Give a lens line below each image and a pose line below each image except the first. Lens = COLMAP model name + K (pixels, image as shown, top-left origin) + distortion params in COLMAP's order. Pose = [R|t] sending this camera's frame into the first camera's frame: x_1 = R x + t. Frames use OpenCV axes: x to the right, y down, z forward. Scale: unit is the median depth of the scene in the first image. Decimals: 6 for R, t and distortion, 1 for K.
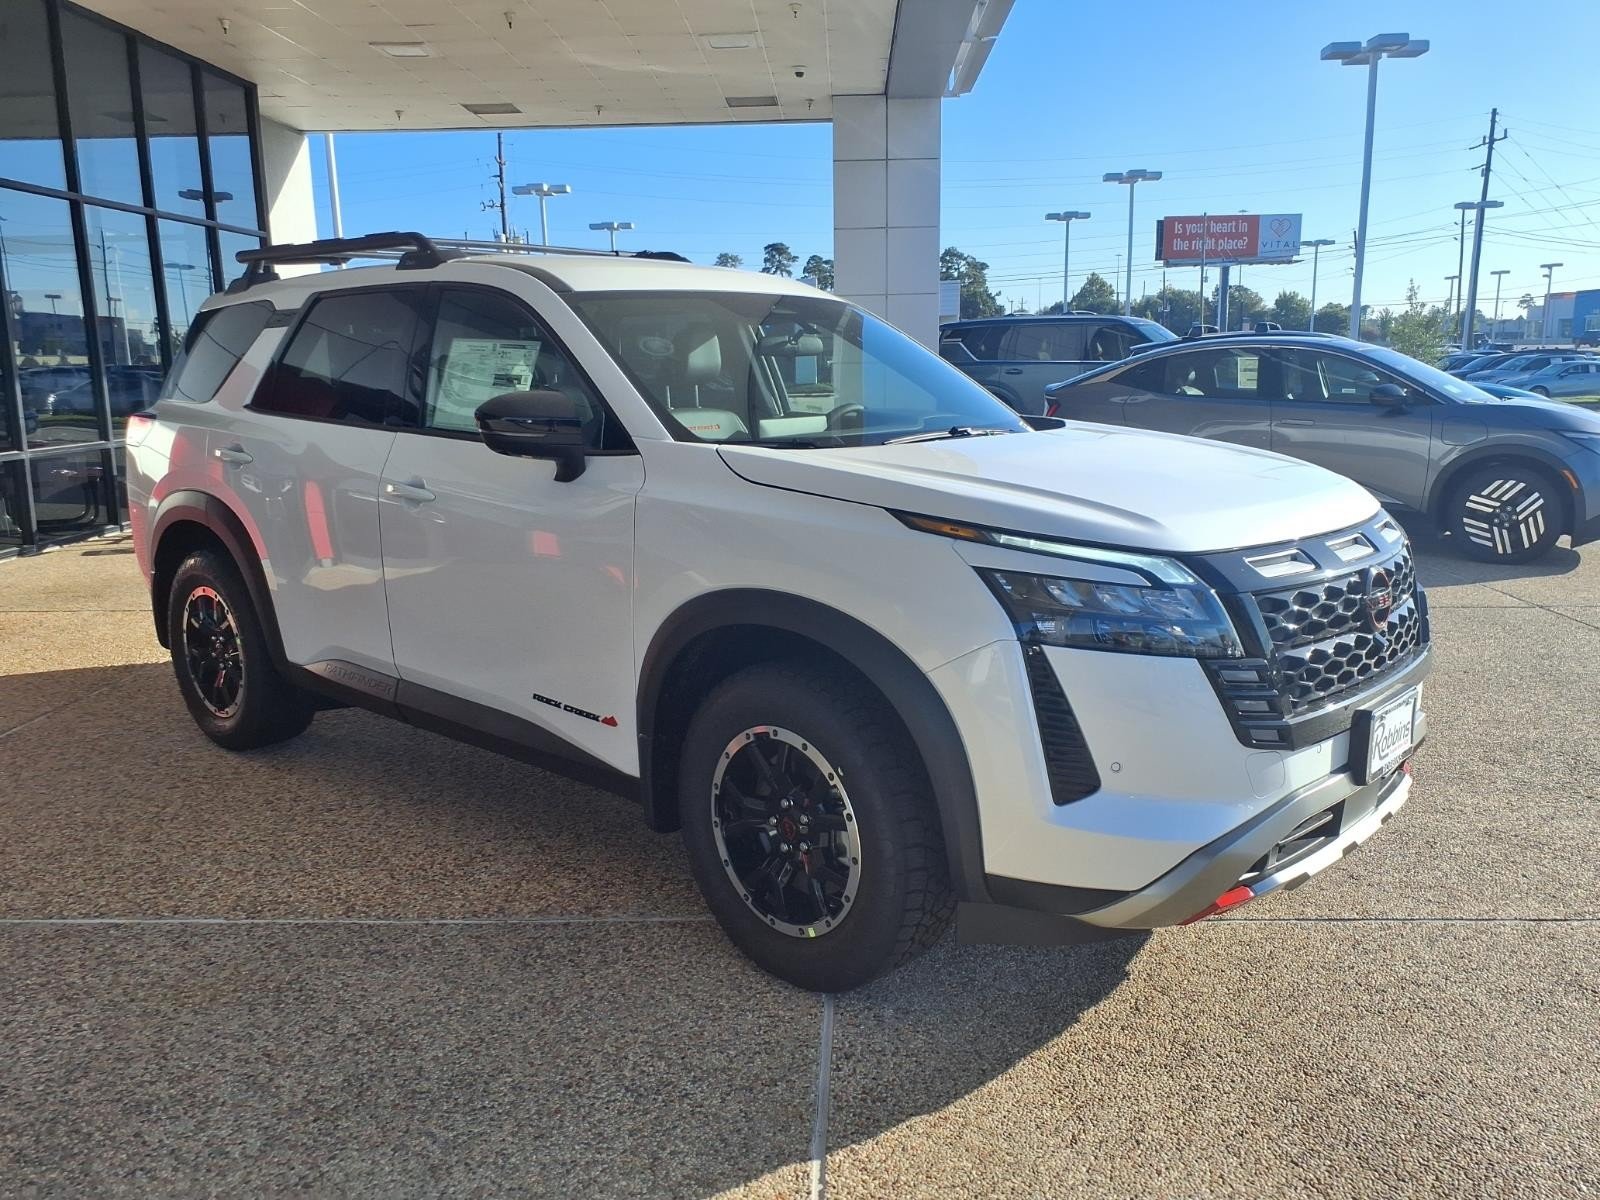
lens RADIAL K [[1301.9, 0, 809.5], [0, 1301.9, 611.9], [0, 0, 1]] dist [0.005417, -0.004838]
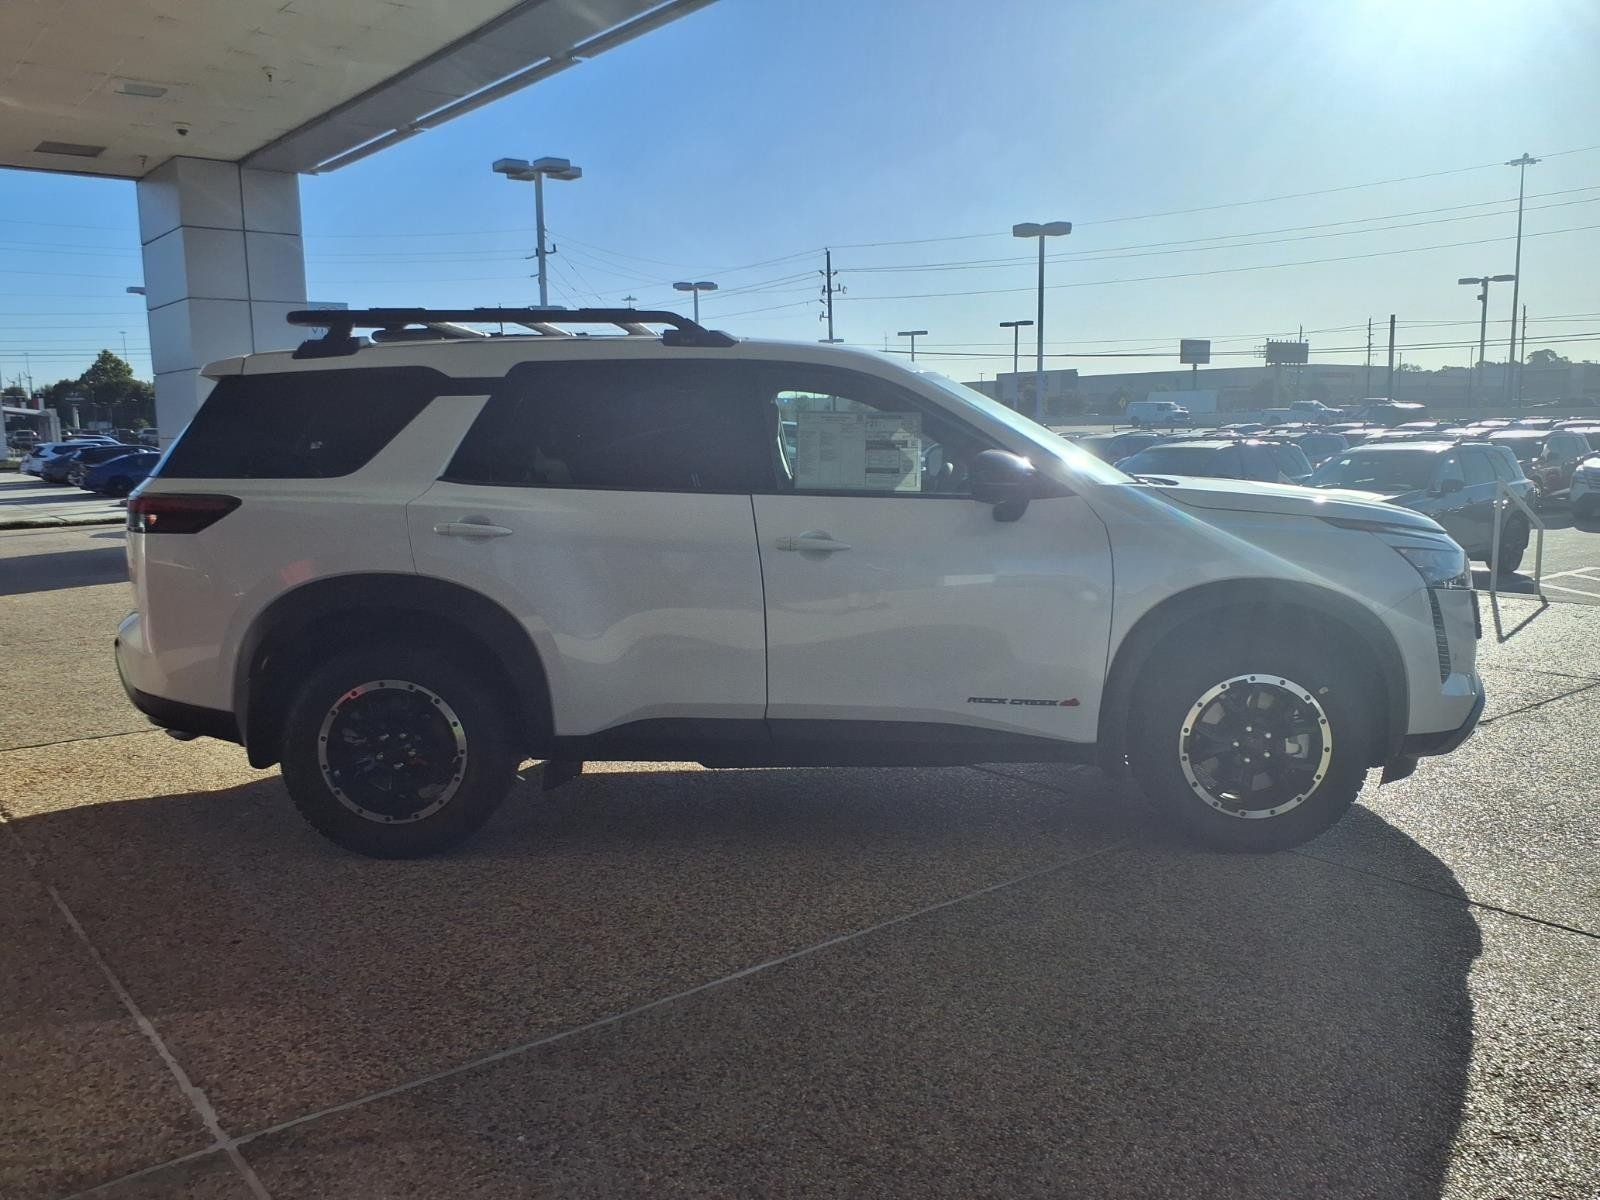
lens RADIAL K [[1278.7, 0, 804.9], [0, 1278.7, 628.3], [0, 0, 1]] dist [0.015894, -0.008876]
pose [[0.764565, -0.097011, 0.637205, -0.990082], [0.126975, 0.991905, -0.001342, -0.018669], [-0.631916, 0.081935, 0.770694, 0.154347]]
